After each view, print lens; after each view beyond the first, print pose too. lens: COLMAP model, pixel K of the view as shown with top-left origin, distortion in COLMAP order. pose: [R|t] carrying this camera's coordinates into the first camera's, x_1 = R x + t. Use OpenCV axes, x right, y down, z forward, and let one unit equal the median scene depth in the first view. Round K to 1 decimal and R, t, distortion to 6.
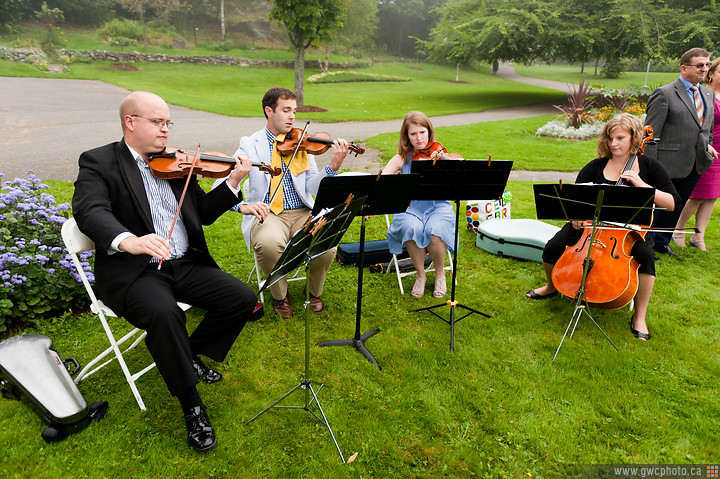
lens RADIAL K [[497.2, 0, 361.8], [0, 497.2, 249.9], [0, 0, 1]] dist [-0.013646, 0.011210]
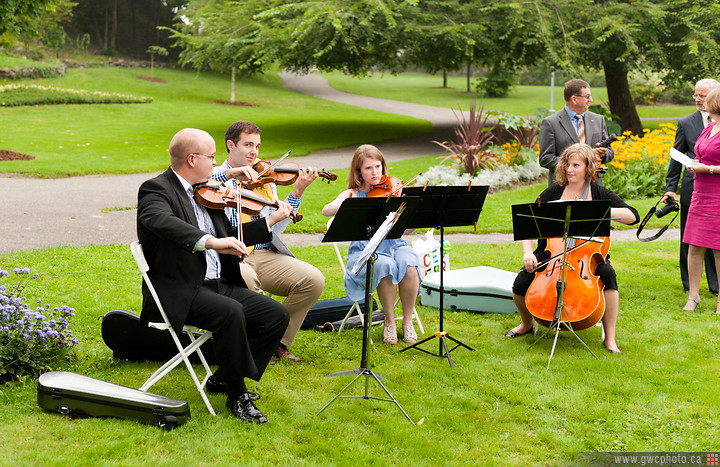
lens RADIAL K [[1012.5, 0, 359.3], [0, 1012.5, 232.2], [0, 0, 1]] dist [-0.068659, 0.000000]
pose [[0.951779, -0.037973, 0.304426, -0.097392], [0.097427, 0.978354, -0.182569, 0.044667], [-0.290903, 0.203424, 0.934876, -0.145154]]
